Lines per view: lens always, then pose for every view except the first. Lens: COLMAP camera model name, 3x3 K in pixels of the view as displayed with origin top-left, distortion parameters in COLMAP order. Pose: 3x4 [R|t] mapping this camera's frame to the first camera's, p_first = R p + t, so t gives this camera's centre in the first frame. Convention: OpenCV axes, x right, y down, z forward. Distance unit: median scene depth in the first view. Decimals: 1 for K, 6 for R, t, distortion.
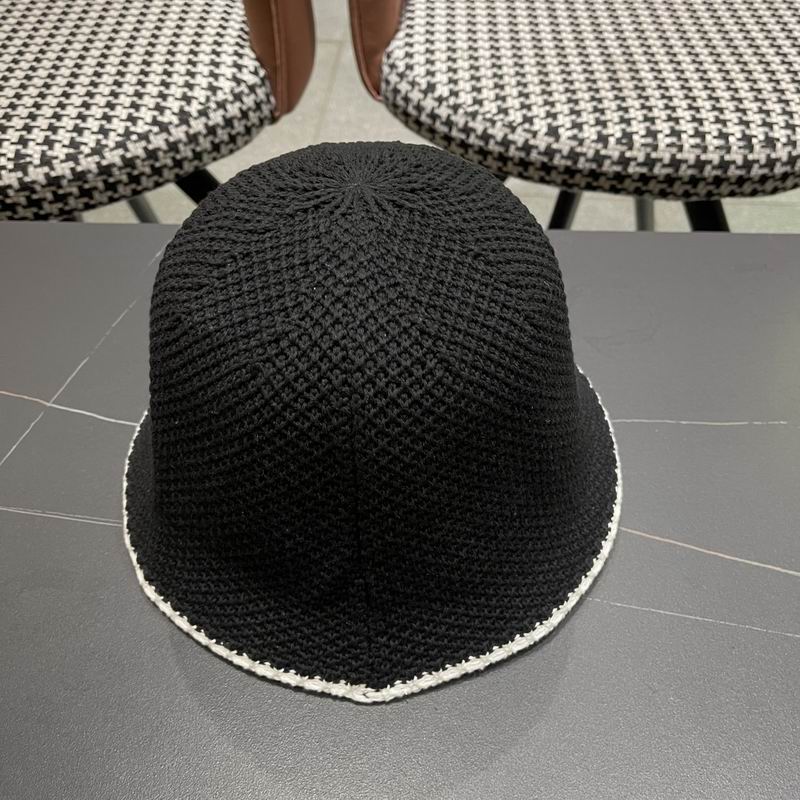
lens RADIAL K [[819.7, 0, 400.8], [0, 819.7, 392.4], [0, 0, 1]] dist [0.016907, 0.000000]
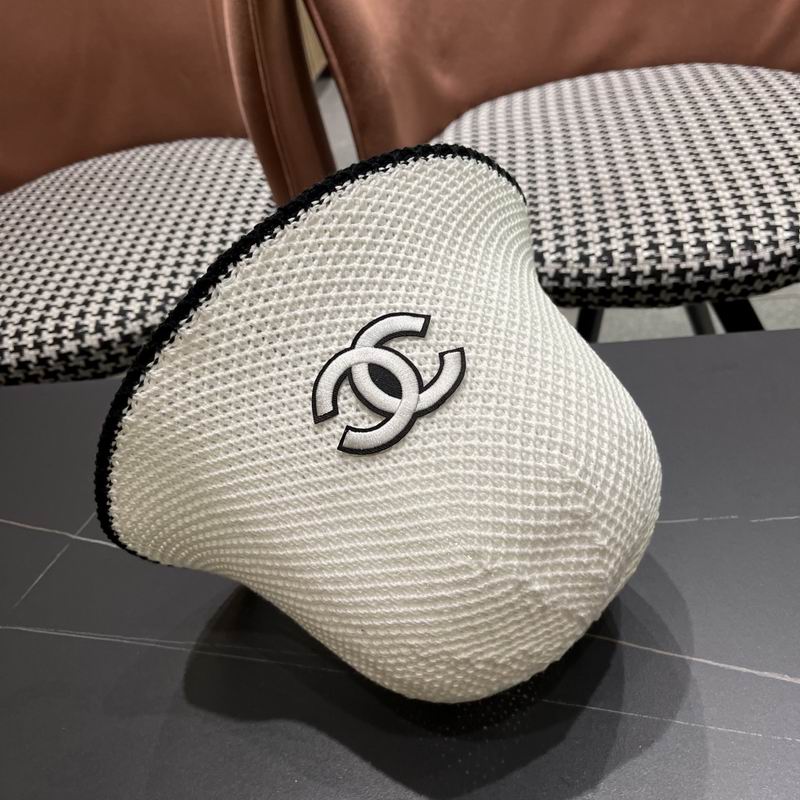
lens RADIAL K [[819.7, 0, 394.8], [0, 819.7, 406.8], [0, 0, 1]] dist [0.016907, 0.000000]
pose [[0.983334, -0.077804, -0.164318, 0.158816], [0.056198, 0.989619, -0.132273, 0.008446], [0.172904, 0.120835, 0.977499, -0.058746]]
